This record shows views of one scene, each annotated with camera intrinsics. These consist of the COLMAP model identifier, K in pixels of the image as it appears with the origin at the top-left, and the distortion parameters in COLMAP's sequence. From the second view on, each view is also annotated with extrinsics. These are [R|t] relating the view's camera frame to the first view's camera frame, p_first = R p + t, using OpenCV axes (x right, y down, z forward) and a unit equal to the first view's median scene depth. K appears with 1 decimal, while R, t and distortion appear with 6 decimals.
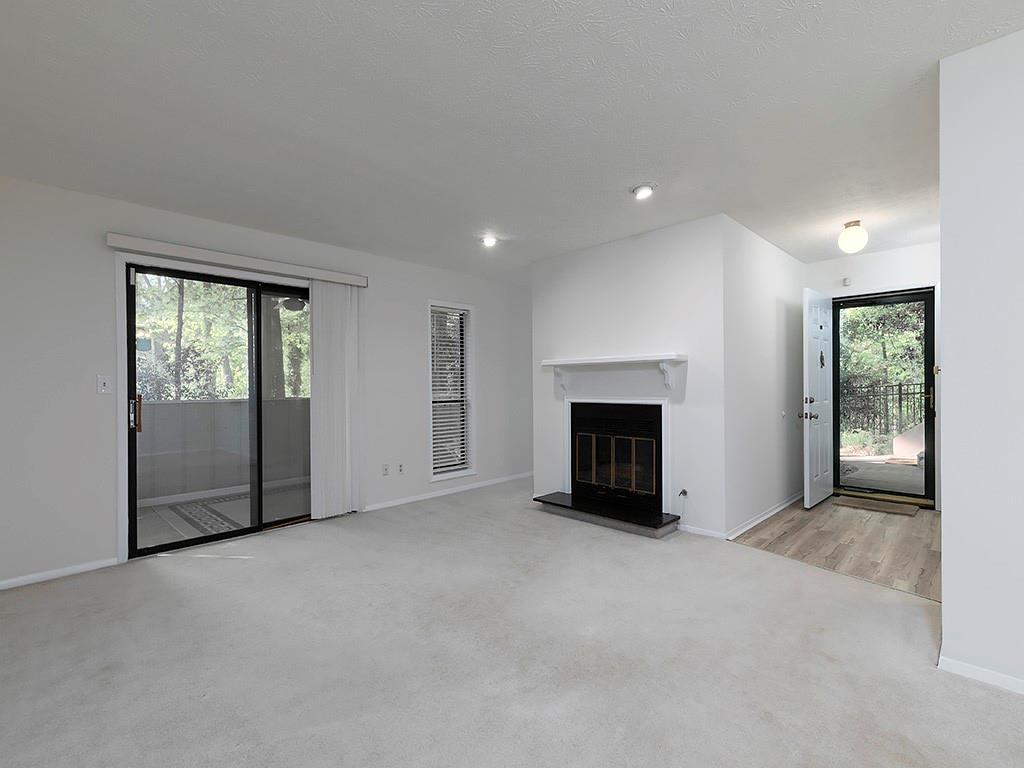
lens RADIAL K [[467.5, 0, 512.0], [0, 467.5, 384.0], [0, 0, 1]] dist [0.001371, 0.000329]
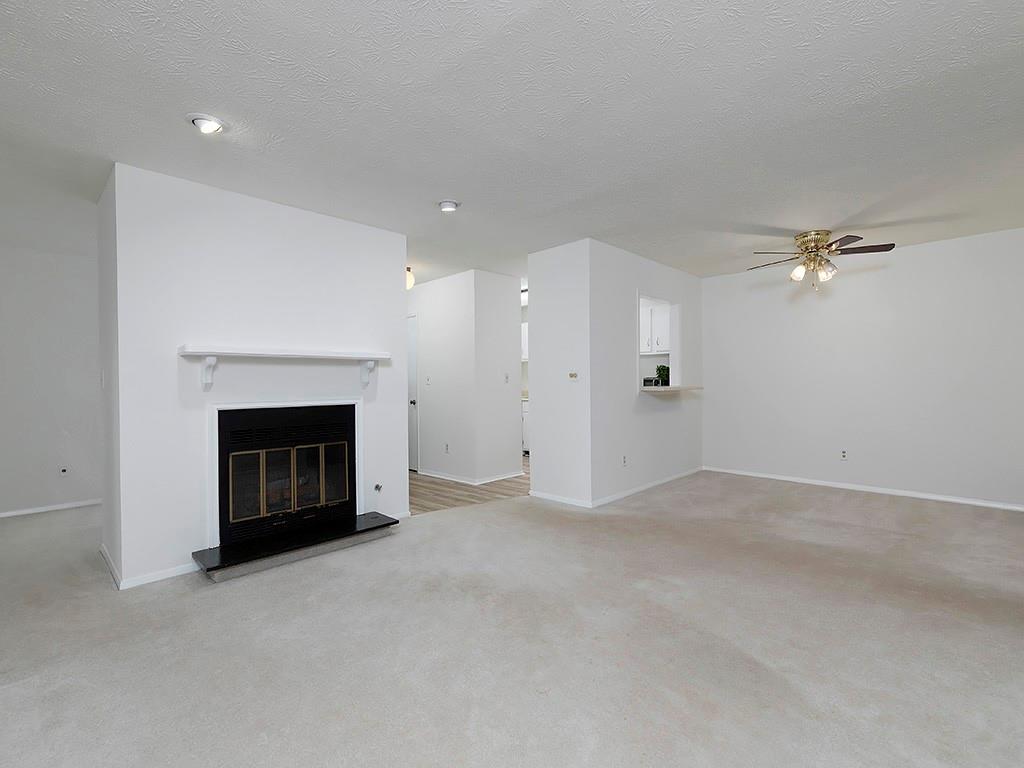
lens RADIAL K [[467.5, 0, 512.0], [0, 467.5, 384.0], [0, 0, 1]] dist [0.001371, 0.000329]
pose [[-0.005015, -0.002317, 0.999985, -0.617320], [0.005217, 0.999984, 0.002343, 0.002045], [-0.999974, 0.005229, -0.005003, 0.649633]]
